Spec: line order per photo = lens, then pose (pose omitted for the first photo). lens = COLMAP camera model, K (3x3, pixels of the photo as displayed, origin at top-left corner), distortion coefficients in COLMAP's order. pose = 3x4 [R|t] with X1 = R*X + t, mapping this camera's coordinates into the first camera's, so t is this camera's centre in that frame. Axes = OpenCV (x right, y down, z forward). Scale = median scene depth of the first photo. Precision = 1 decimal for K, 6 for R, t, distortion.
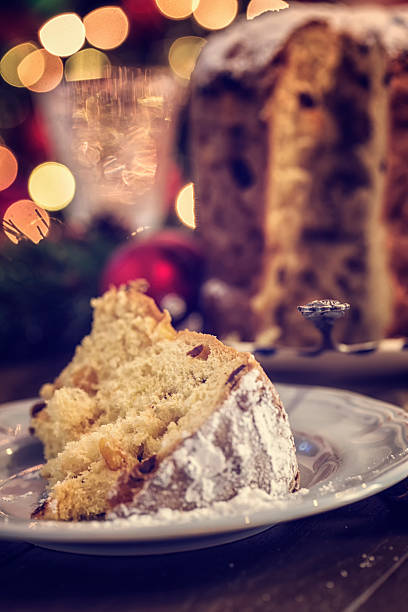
lens RADIAL K [[2052.7, 0, 204.0], [0, 2052.7, 306.0], [0, 0, 1]] dist [-0.039934, -0.025036]
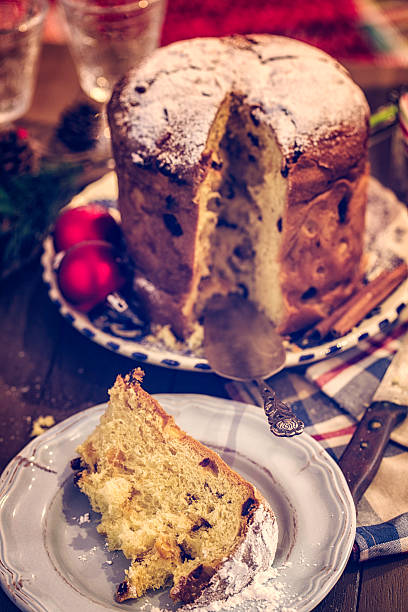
lens RADIAL K [[2052.7, 0, 204.0], [0, 2052.7, 306.0], [0, 0, 1]] dist [-0.039934, -0.025036]
pose [[0.967677, -0.116777, 0.223527, -0.329976], [0.000930, 0.887981, 0.459879, -0.778277], [-0.252191, -0.444806, 0.859388, -0.249571]]
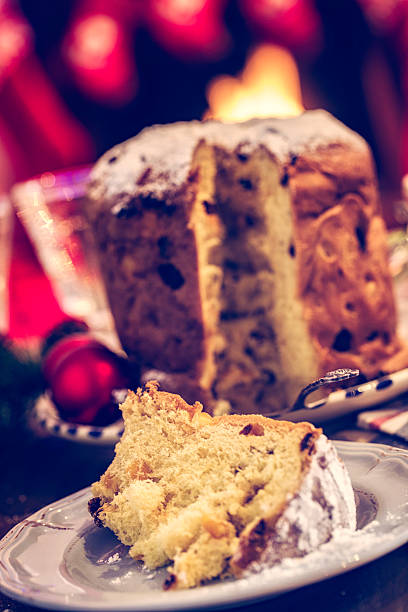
lens RADIAL K [[1992.9, 0, 204.0], [0, 1992.9, 306.0], [0, 0, 1]] dist [-0.117294, 0.033411]
pose [[0.944988, -0.170372, 0.279234, -0.346174], [0.175632, 0.984436, 0.006268, -0.062431], [-0.275956, 0.043119, 0.960203, -0.131984]]
